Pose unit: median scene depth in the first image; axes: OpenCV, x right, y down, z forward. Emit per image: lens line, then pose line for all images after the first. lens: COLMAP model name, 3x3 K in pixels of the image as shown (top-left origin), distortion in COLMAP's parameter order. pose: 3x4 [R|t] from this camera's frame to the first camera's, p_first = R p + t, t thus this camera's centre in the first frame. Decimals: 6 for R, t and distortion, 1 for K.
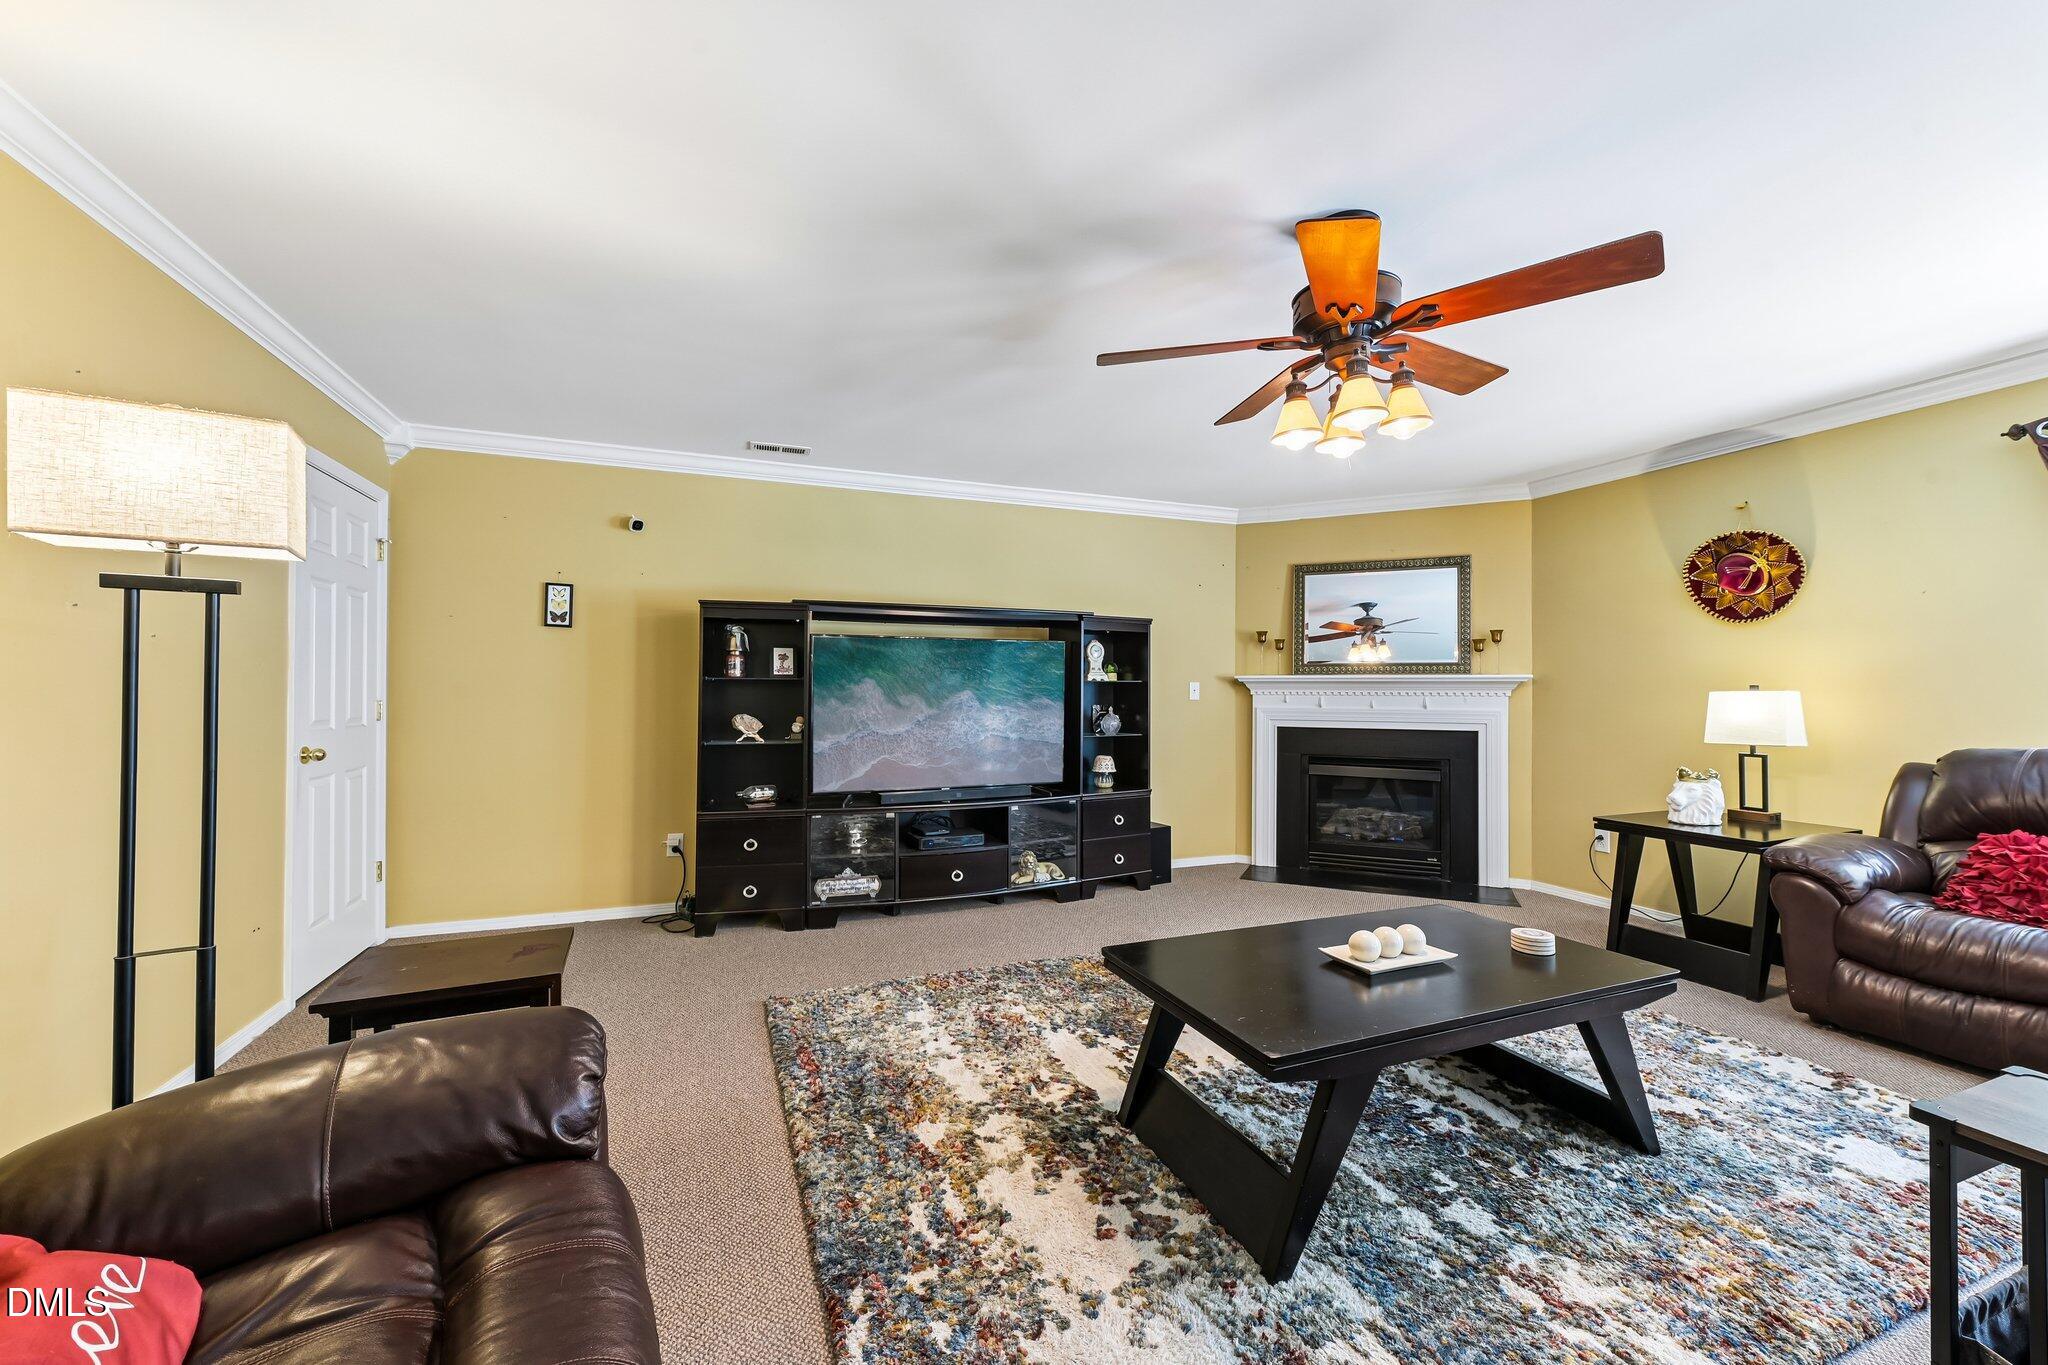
lens RADIAL K [[797.6, 0, 1031.1], [0, 797.6, 680.7], [0, 0, 1]] dist [0.005981, -0.002599]
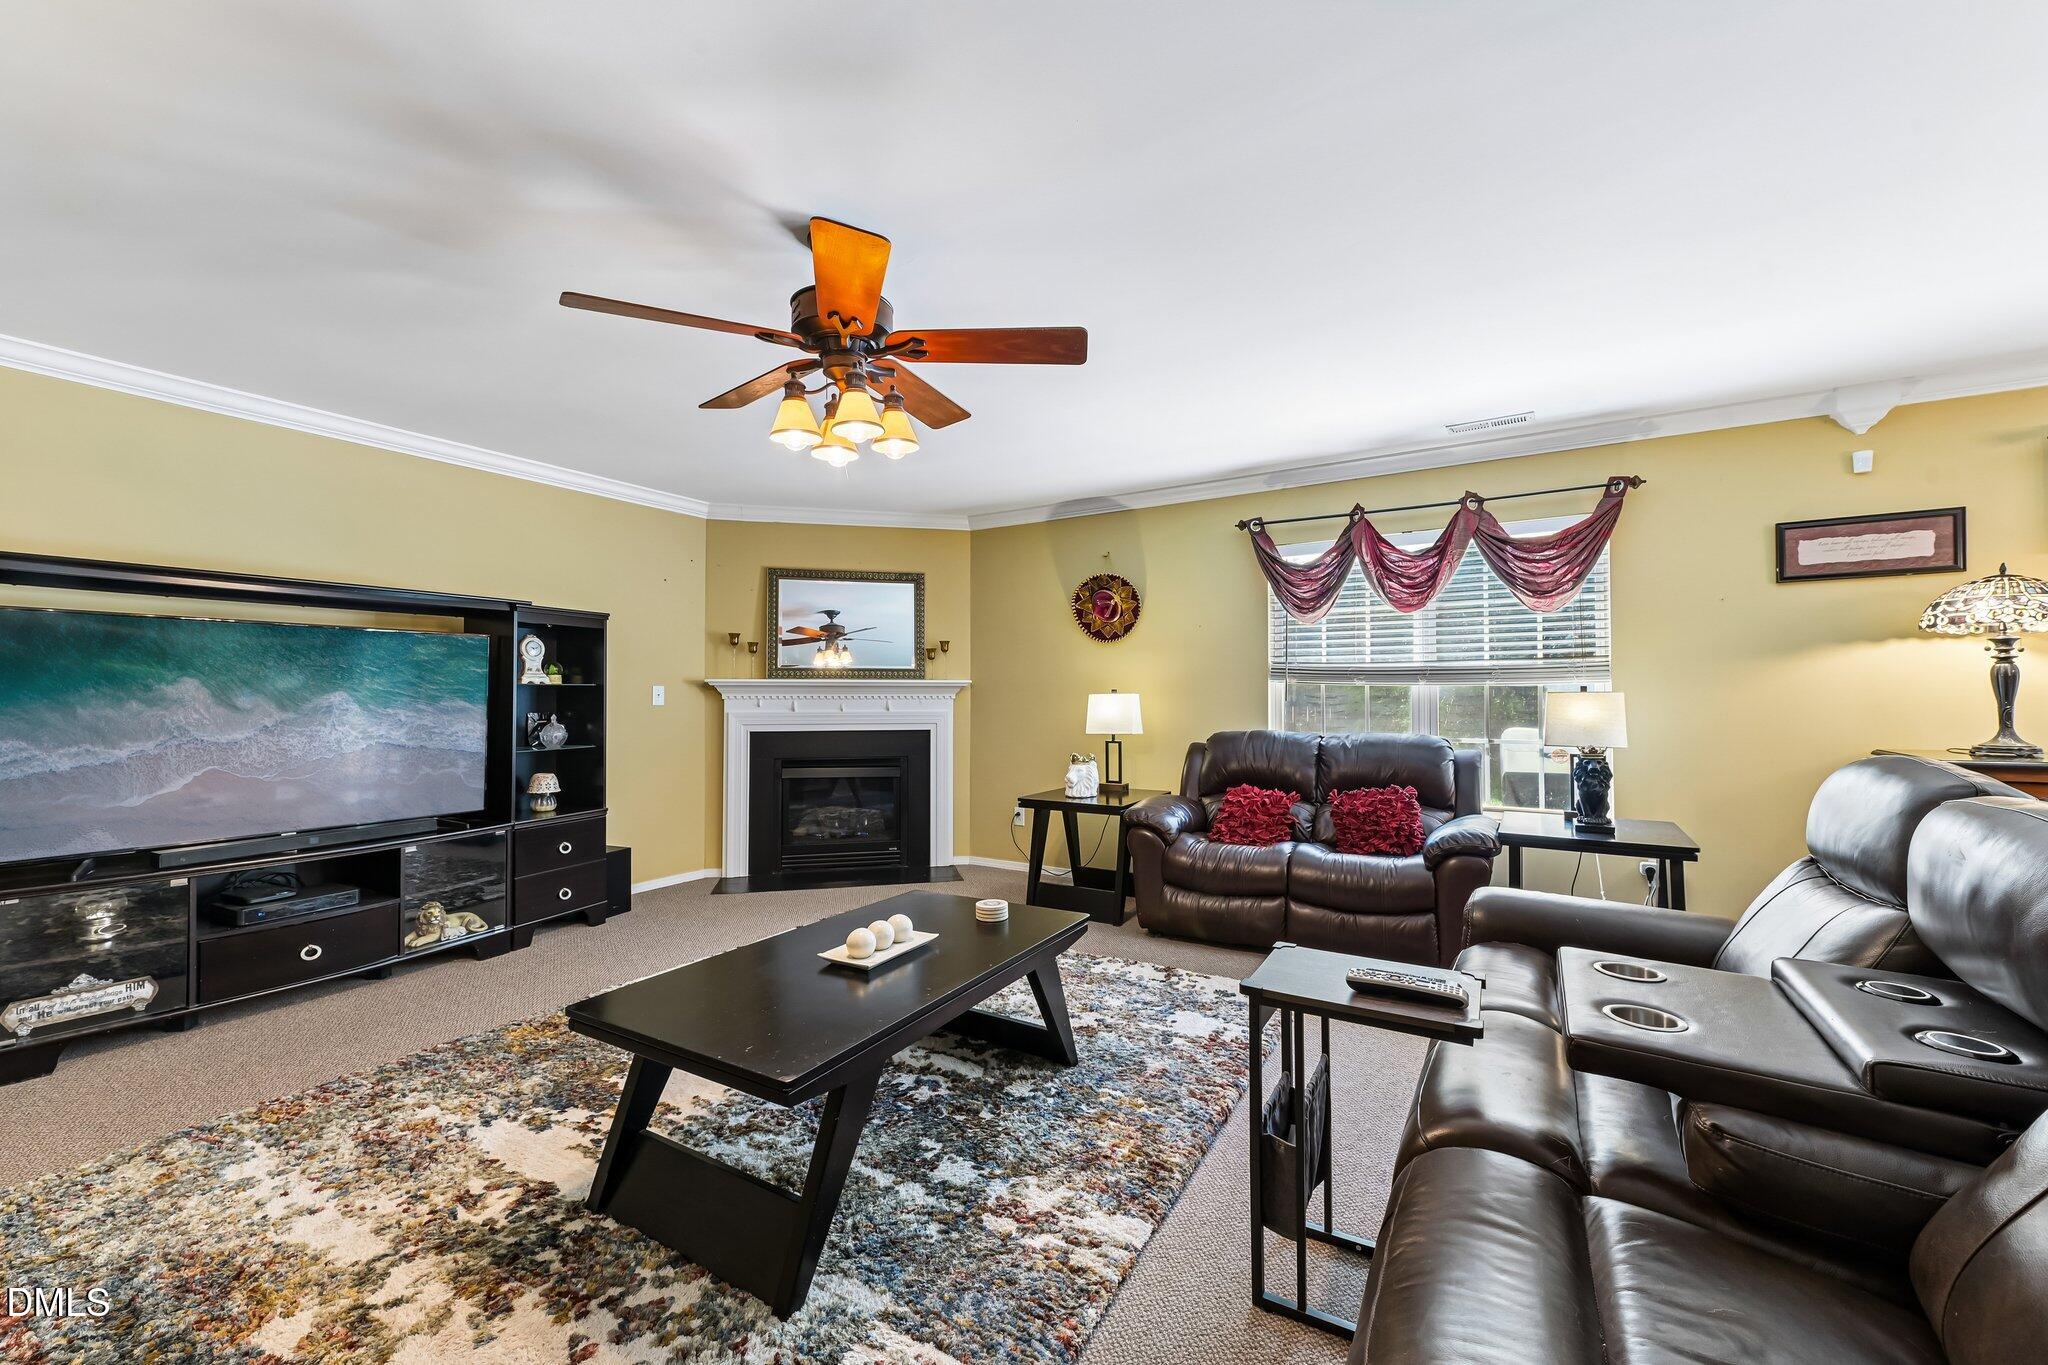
lens RADIAL K [[797.6, 0, 1029.1], [0, 797.6, 682.2], [0, 0, 1]] dist [0.005981, -0.002599]
pose [[0.792945, 0.005165, 0.609272, -0.021326], [-0.003700, 0.999986, -0.003662, -0.000903], [-0.609282, 0.000650, 0.792953, 0.027642]]
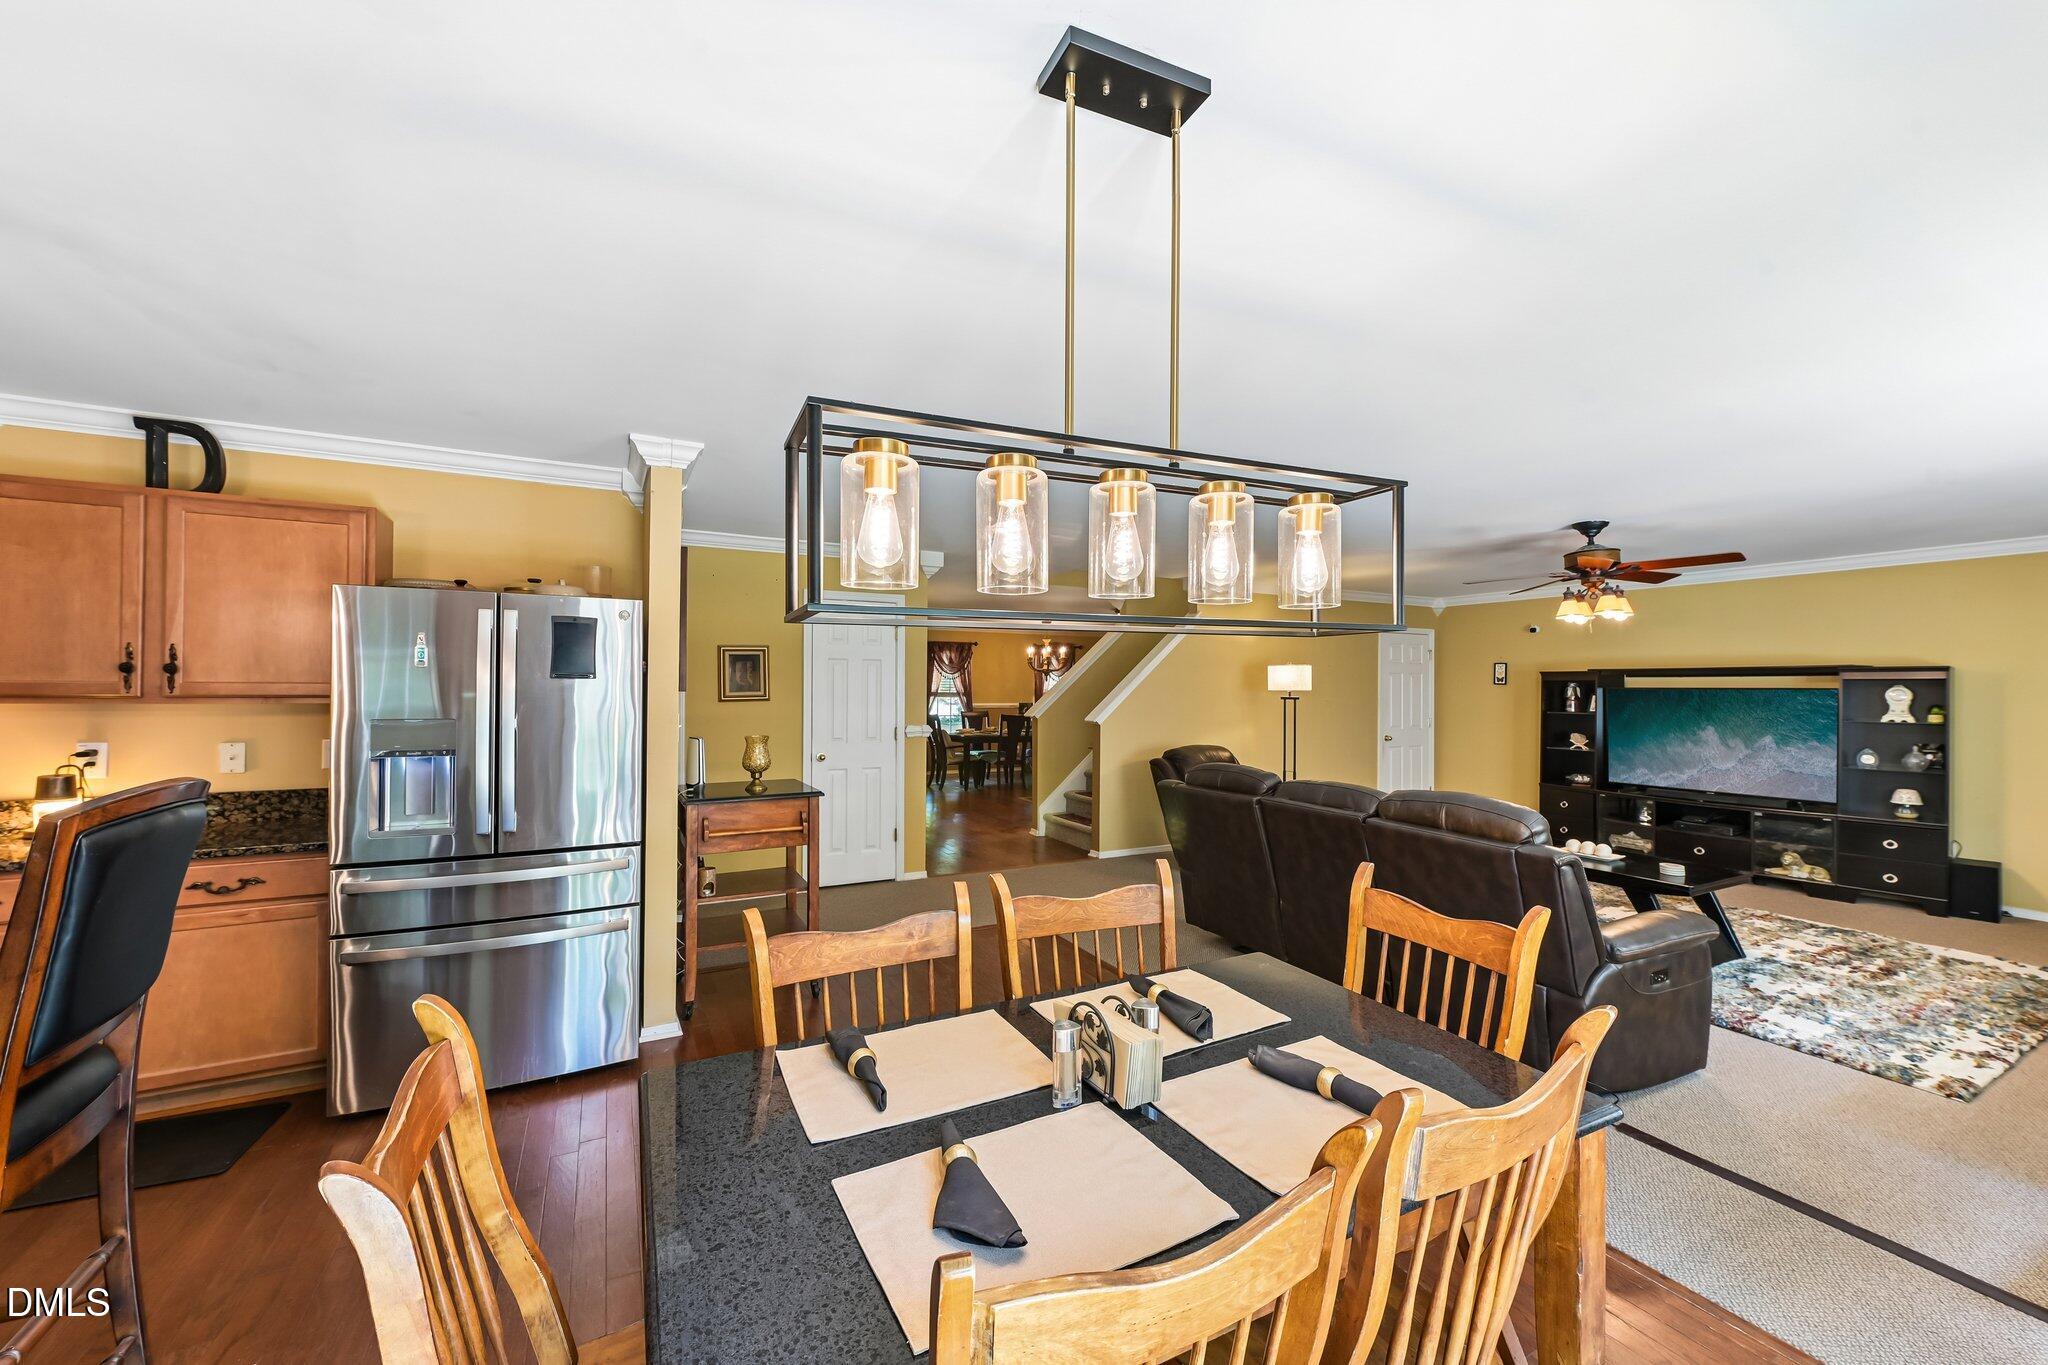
lens RADIAL K [[797.6, 0, 1028.8], [0, 797.6, 684.4], [0, 0, 1]] dist [0.005981, -0.002599]
pose [[0.118171, -0.005797, -0.992976, 1.344796], [0.007432, 0.999960, -0.004953, -0.070851], [0.992965, -0.006795, 0.118209, -0.439805]]
